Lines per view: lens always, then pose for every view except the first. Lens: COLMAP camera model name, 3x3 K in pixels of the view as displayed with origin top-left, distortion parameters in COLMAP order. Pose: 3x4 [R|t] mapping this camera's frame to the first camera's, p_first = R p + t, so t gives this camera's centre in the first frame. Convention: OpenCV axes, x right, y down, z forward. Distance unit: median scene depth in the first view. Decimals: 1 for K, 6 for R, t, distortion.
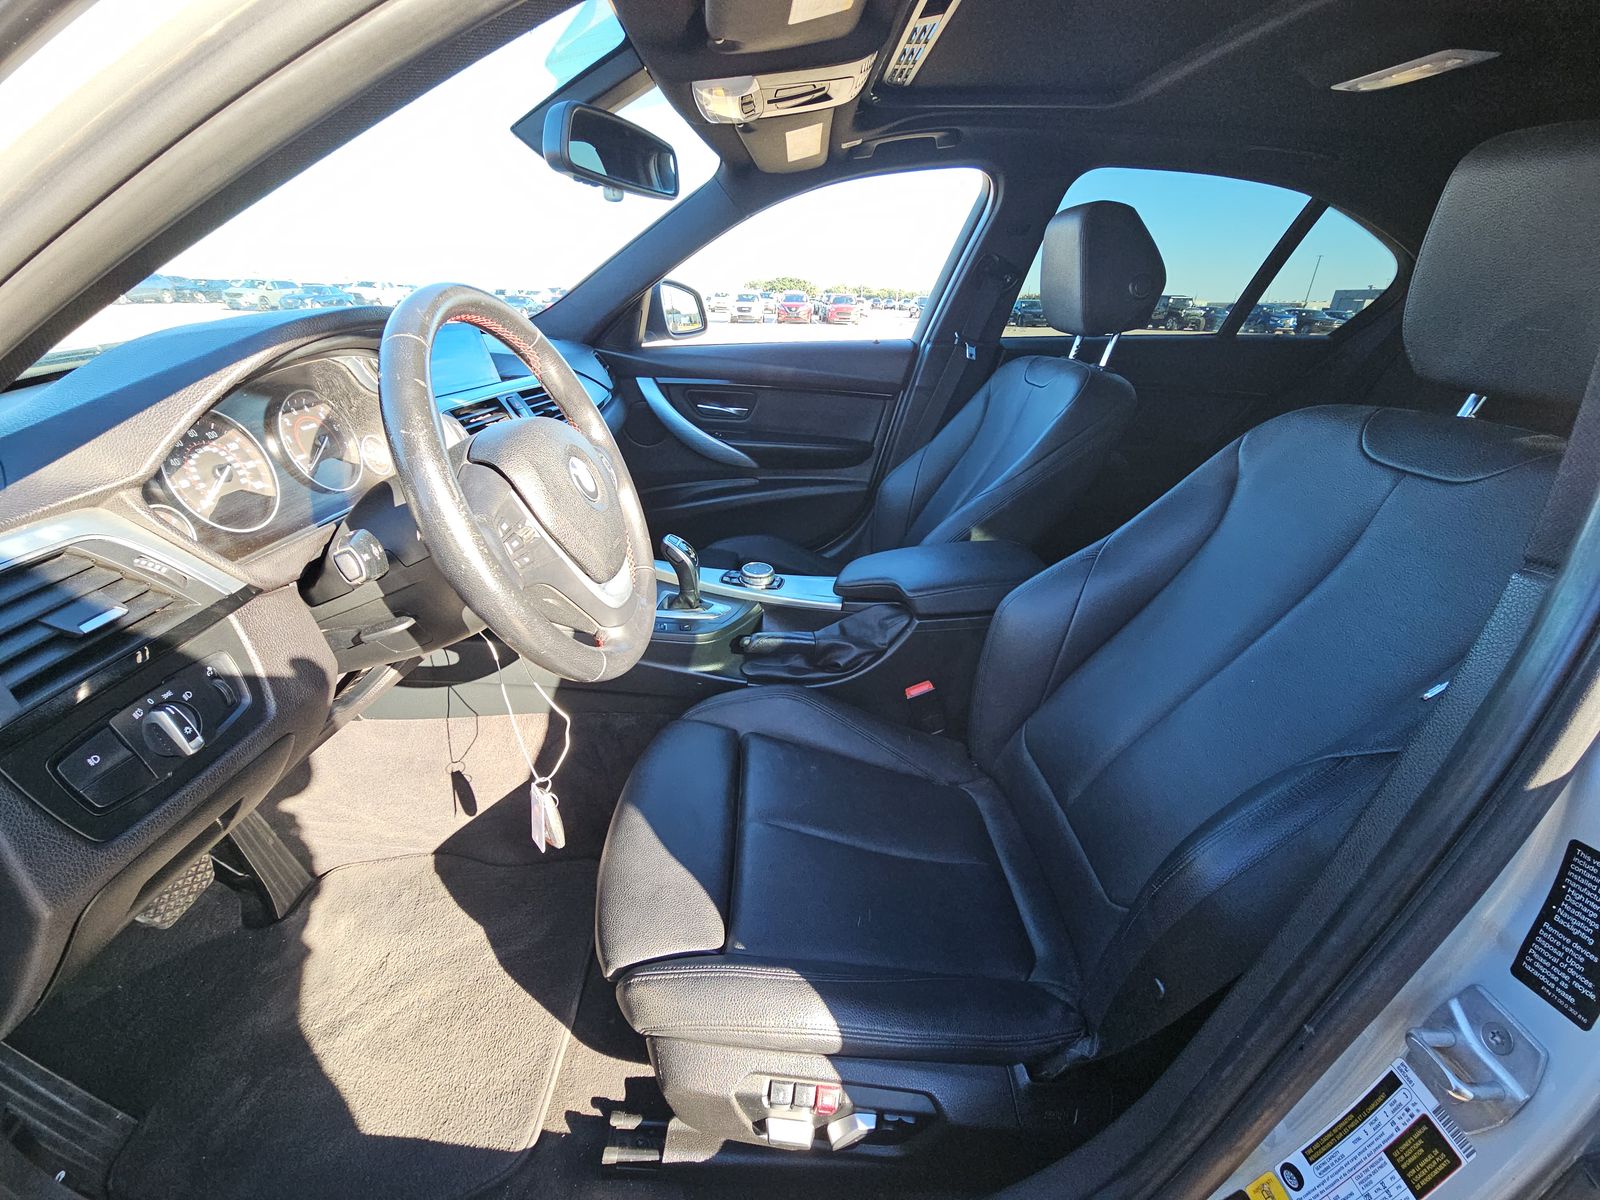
lens RADIAL K [[653.8, 0, 796.5], [0, 653.8, 590.8], [0, 0, 1]] dist [0.002190, -0.000717]
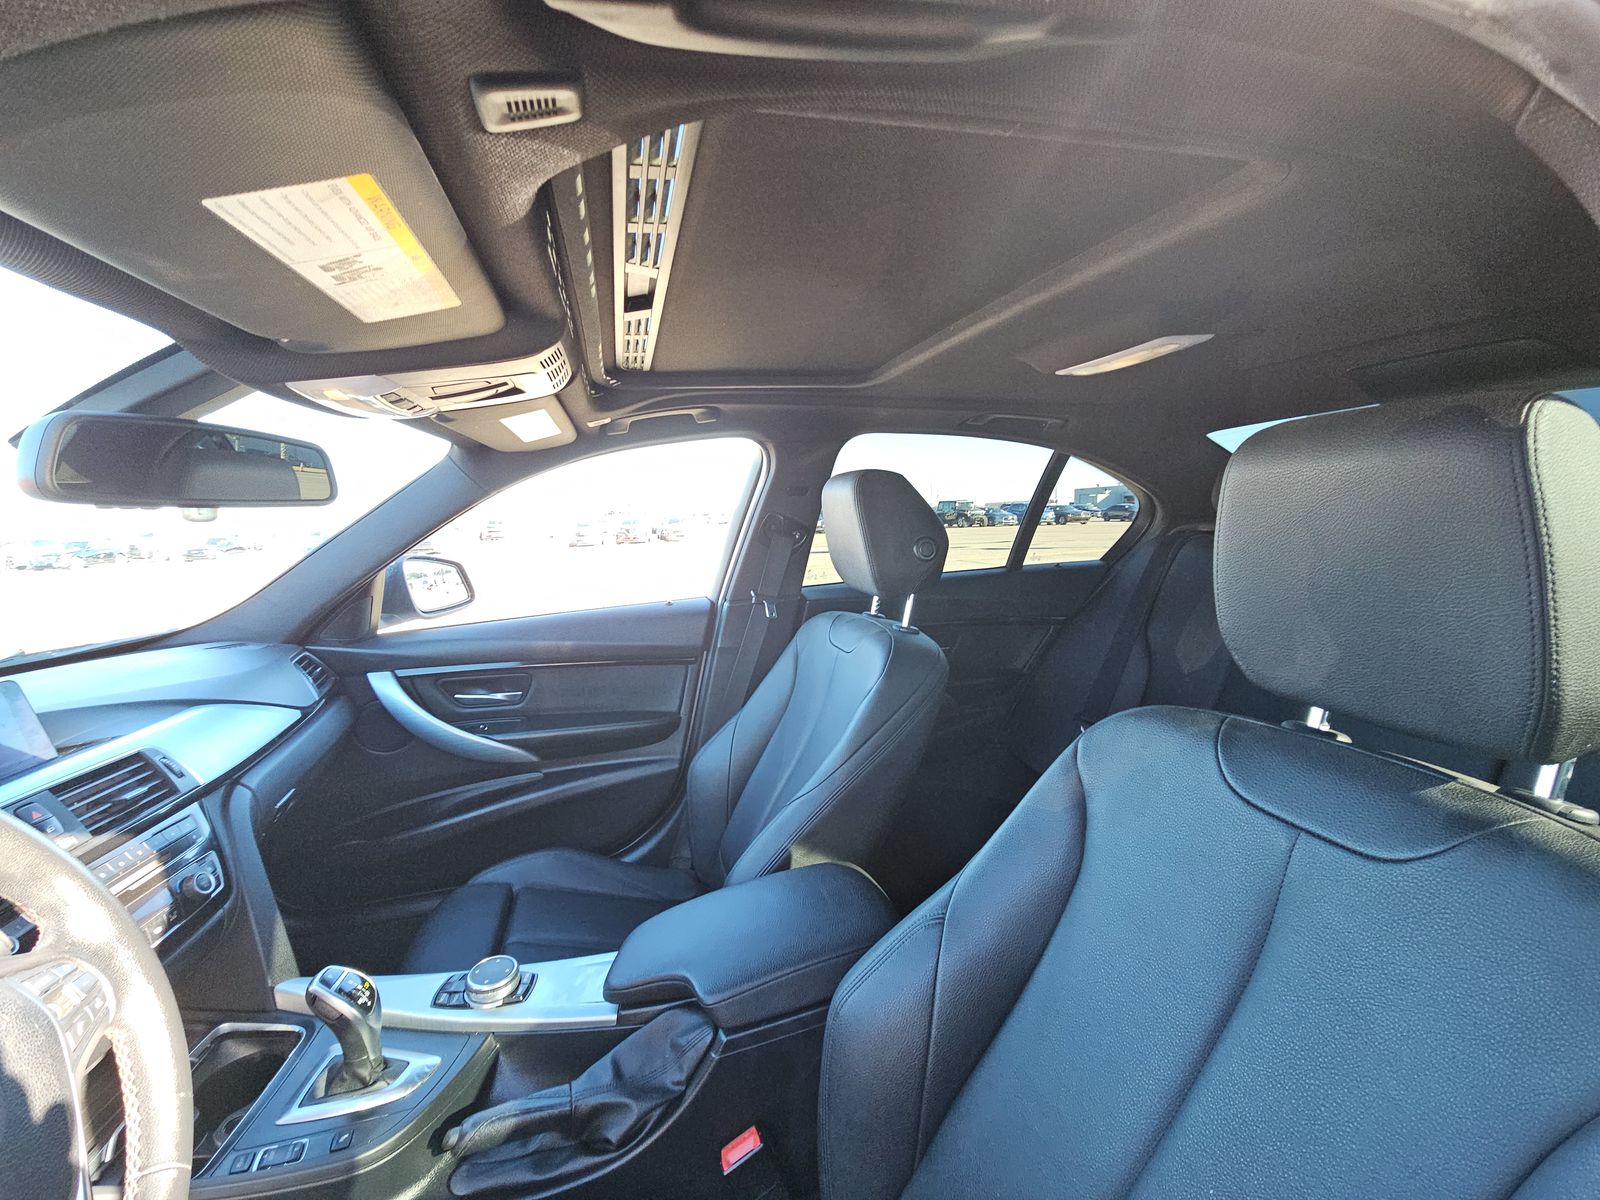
lens RADIAL K [[653.8, 0, 796.5], [0, 653.8, 590.8], [0, 0, 1]] dist [0.002190, -0.000717]
pose [[0.969004, -0.083434, 0.232528, 0.109874], [0.149755, 0.946972, -0.284283, -0.151373], [-0.196478, 0.310293, 0.930115, 0.162604]]
